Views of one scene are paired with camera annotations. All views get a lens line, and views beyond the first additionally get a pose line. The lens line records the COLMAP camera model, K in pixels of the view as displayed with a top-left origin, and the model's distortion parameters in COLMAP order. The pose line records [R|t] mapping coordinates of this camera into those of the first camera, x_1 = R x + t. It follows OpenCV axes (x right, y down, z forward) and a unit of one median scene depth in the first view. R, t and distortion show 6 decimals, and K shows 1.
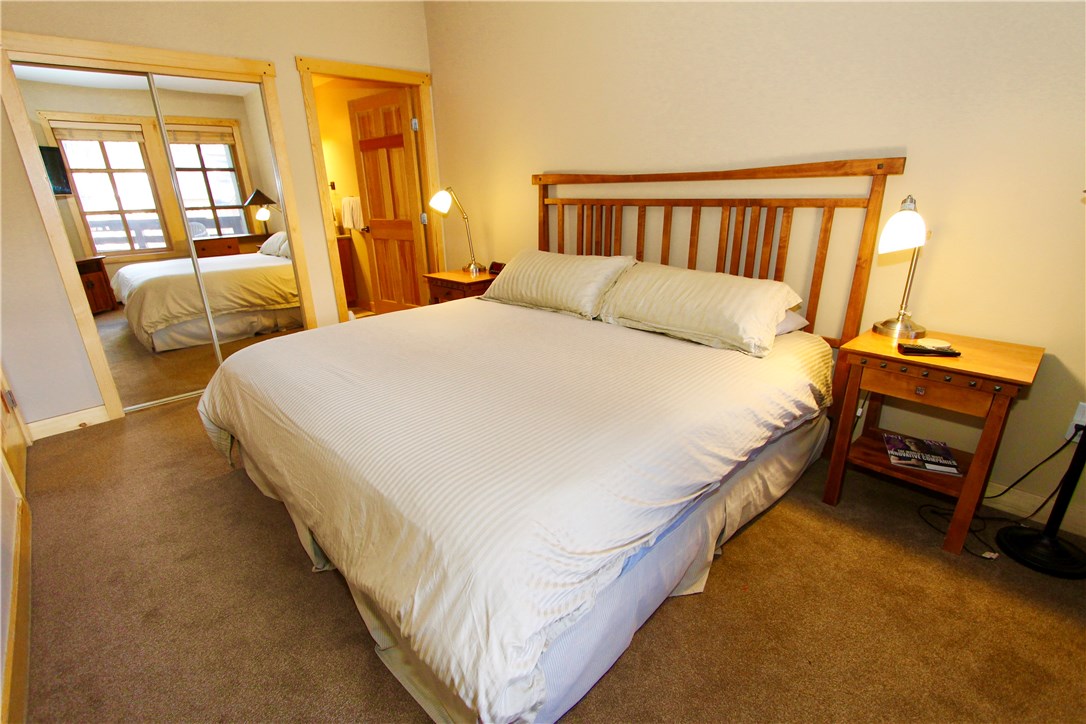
lens RADIAL K [[507.5, 0, 543.0], [0, 507.5, 375.3], [0, 0, 1]] dist [-0.017374, 0.000646]
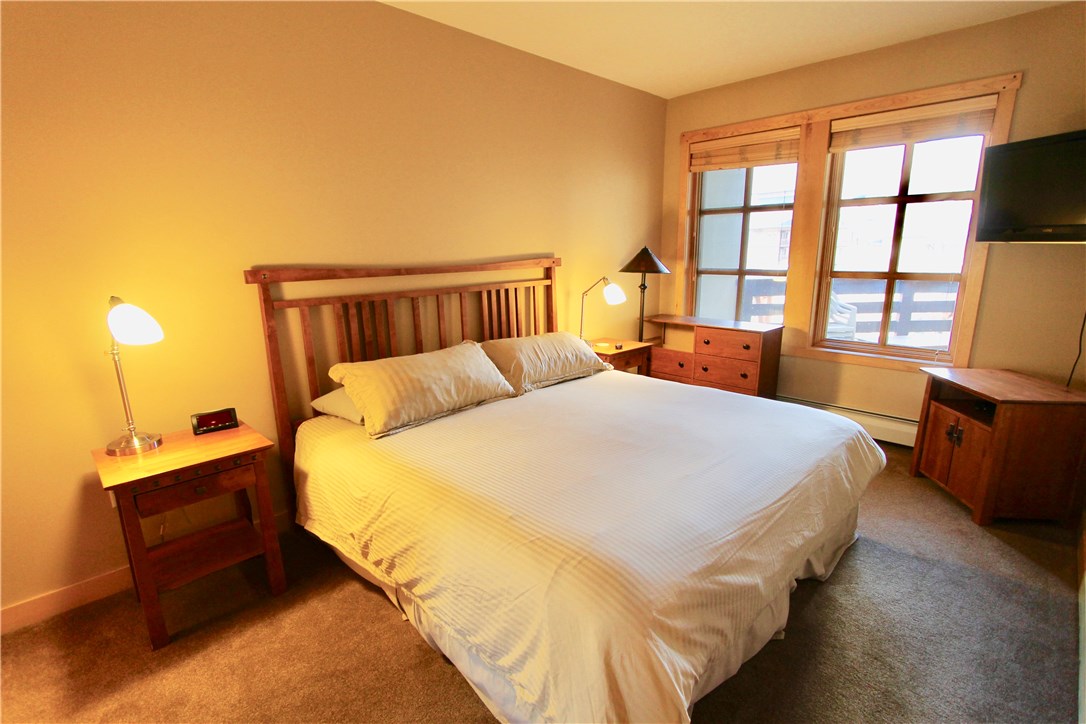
lens RADIAL K [[507.5, 0, 543.0], [0, 507.5, 375.3], [0, 0, 1]] dist [-0.017374, 0.000646]
pose [[-0.021648, -0.216318, 0.976083, -0.815910], [0.366741, 0.906534, 0.209038, -0.302148], [-0.930071, 0.362494, 0.059708, 0.735706]]
